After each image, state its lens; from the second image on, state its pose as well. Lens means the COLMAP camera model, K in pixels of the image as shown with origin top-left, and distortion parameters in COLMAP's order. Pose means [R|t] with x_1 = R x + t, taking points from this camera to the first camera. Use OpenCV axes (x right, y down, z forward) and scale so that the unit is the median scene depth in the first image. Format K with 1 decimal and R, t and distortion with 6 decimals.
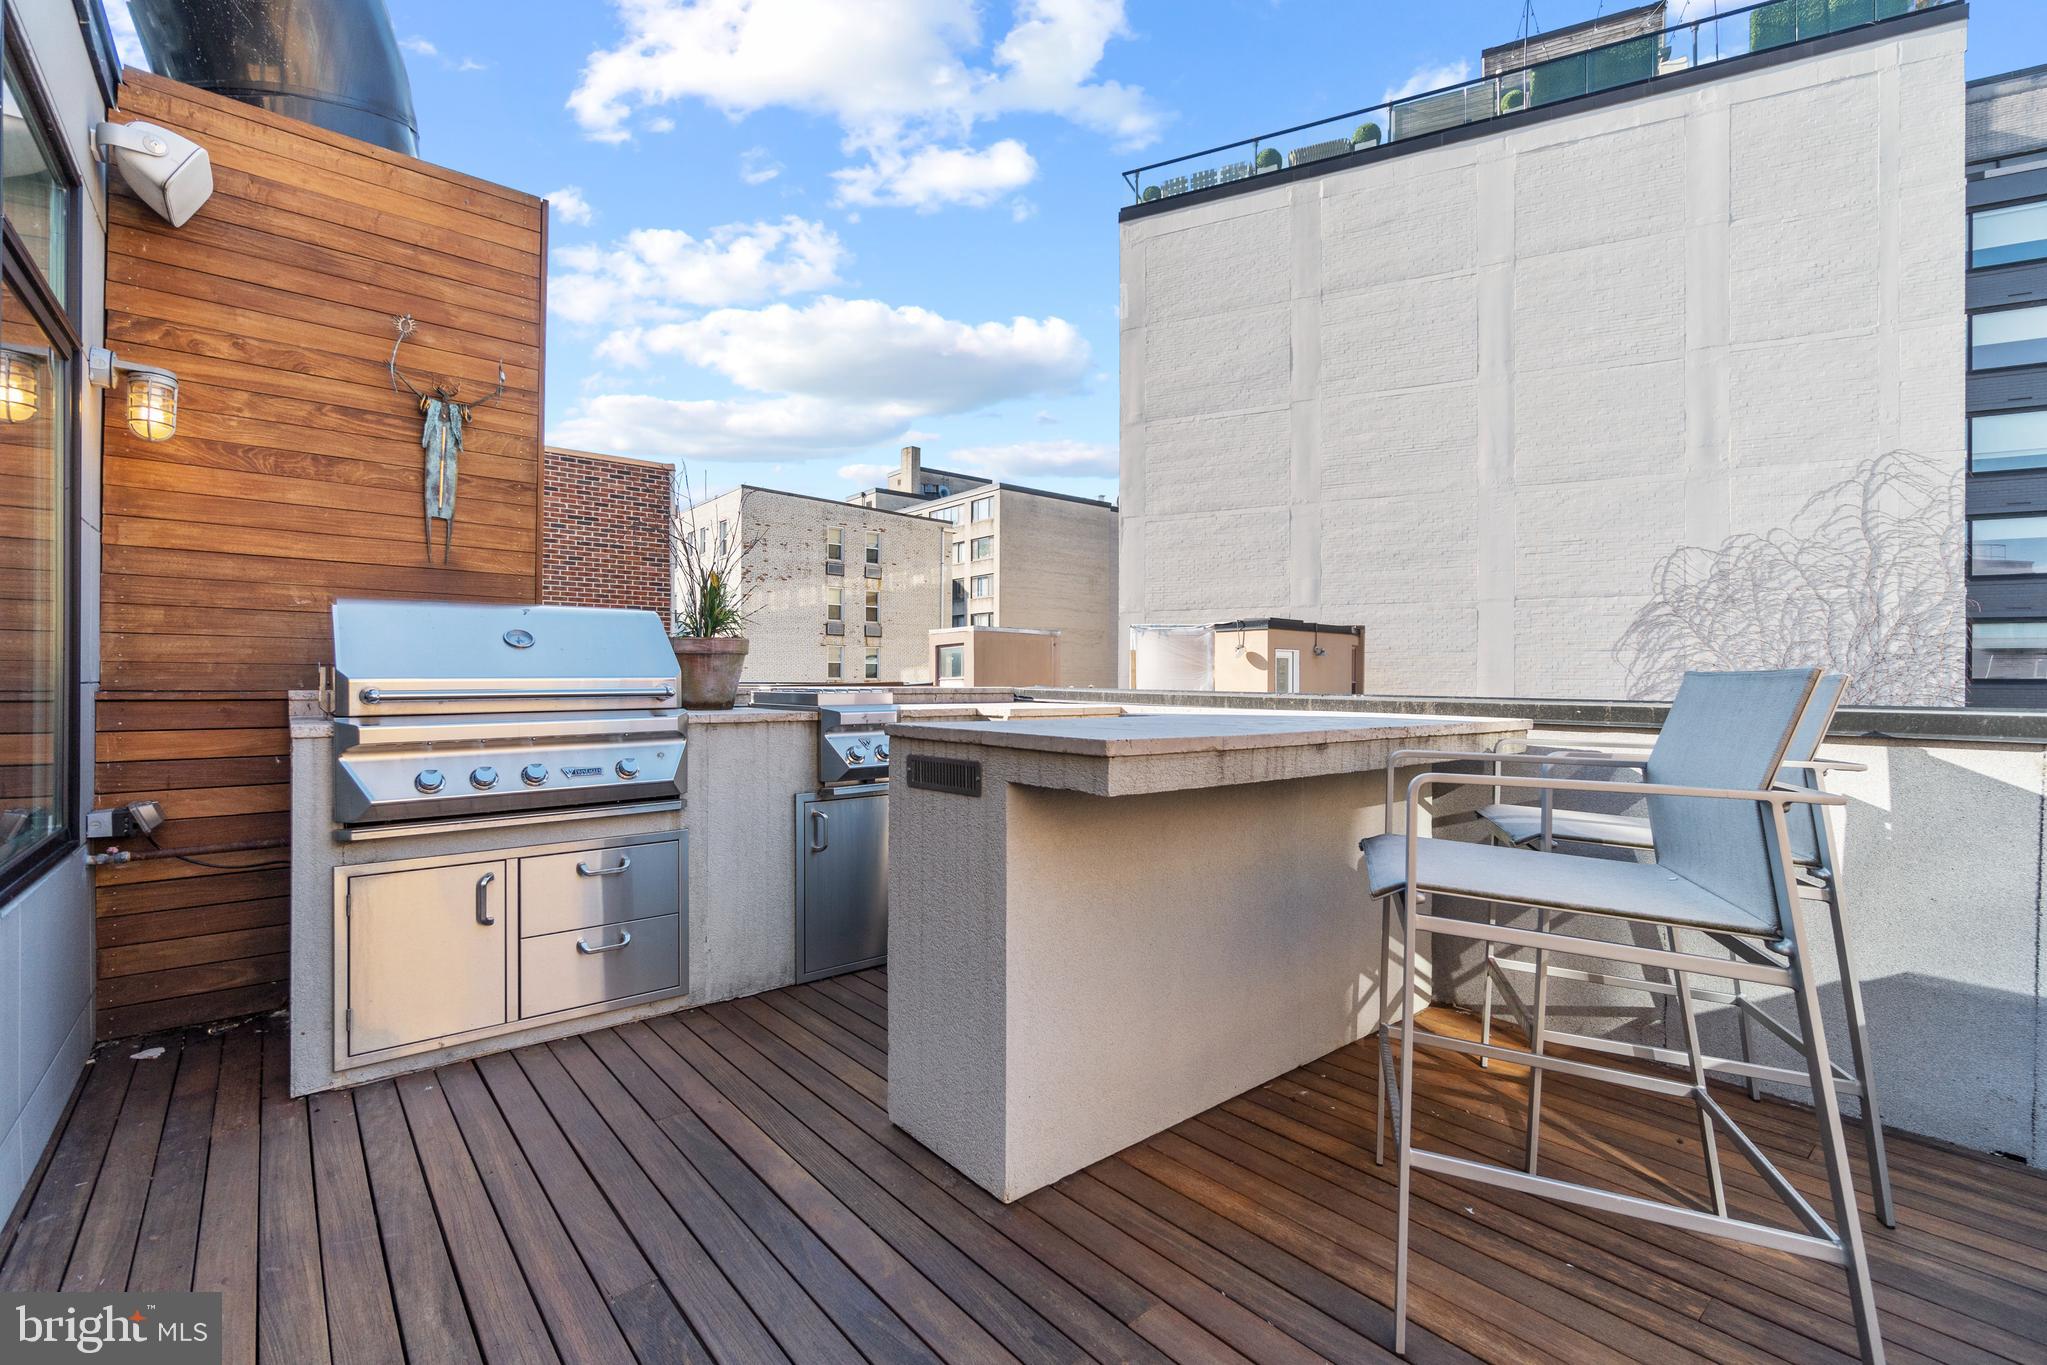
lens RADIAL K [[890.5, 0, 1003.0], [0, 890.5, 681.3], [0, 0, 1]] dist [-0.006665, 0.001915]
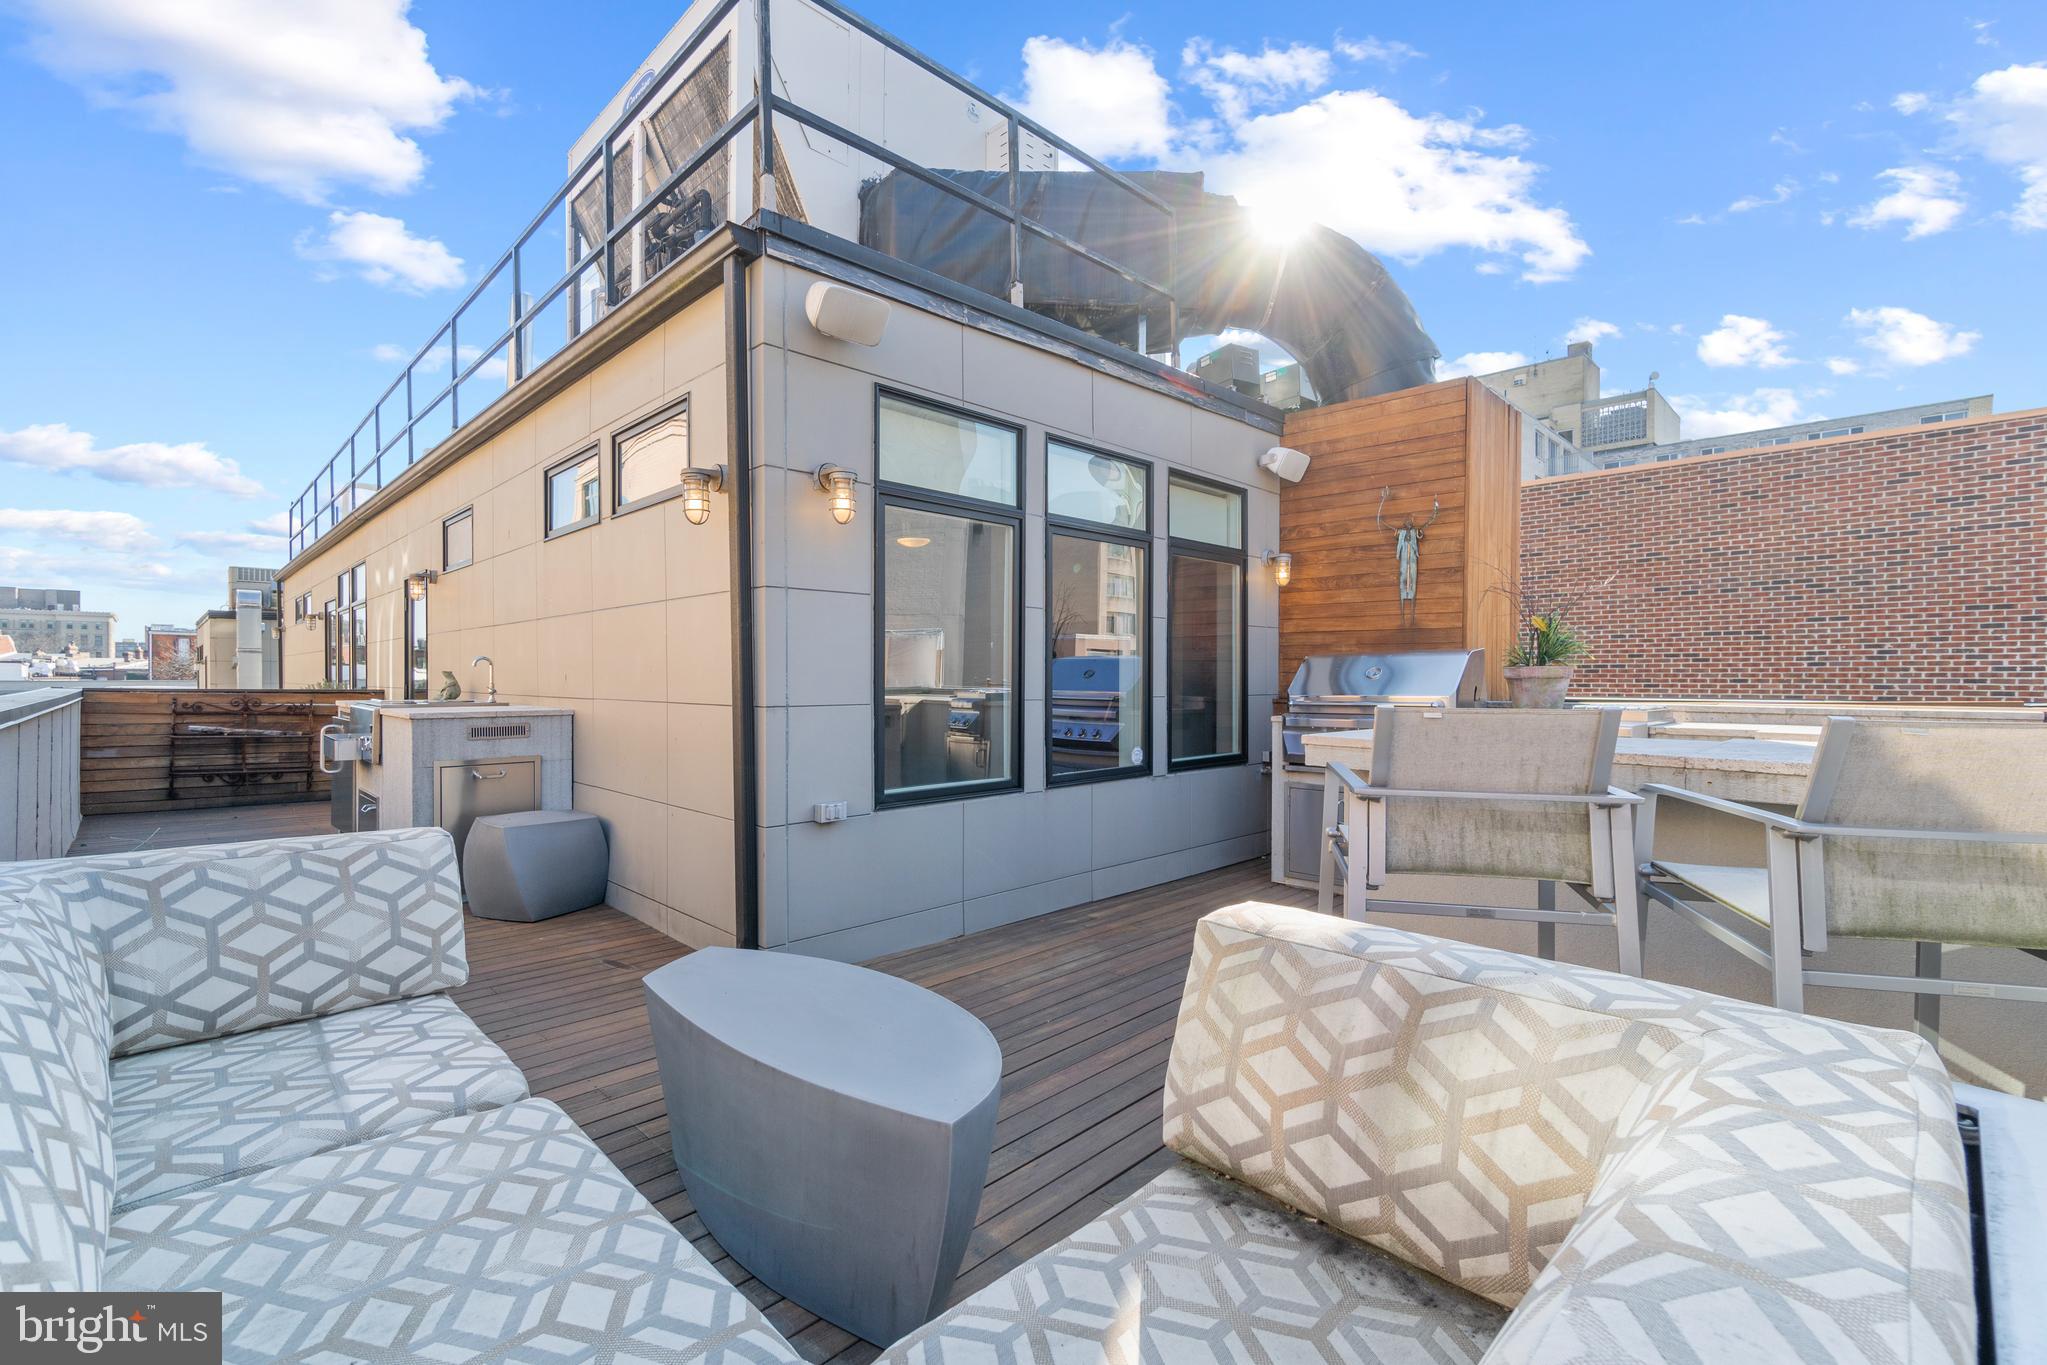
lens RADIAL K [[890.5, 0, 1022.9], [0, 890.5, 684.5], [0, 0, 1]] dist [-0.006665, 0.001915]
pose [[0.090827, 0.001463, -0.995866, 0.168329], [-0.006243, 0.999980, 0.000899, -0.003135], [0.995847, 0.006136, 0.090835, 0.020962]]
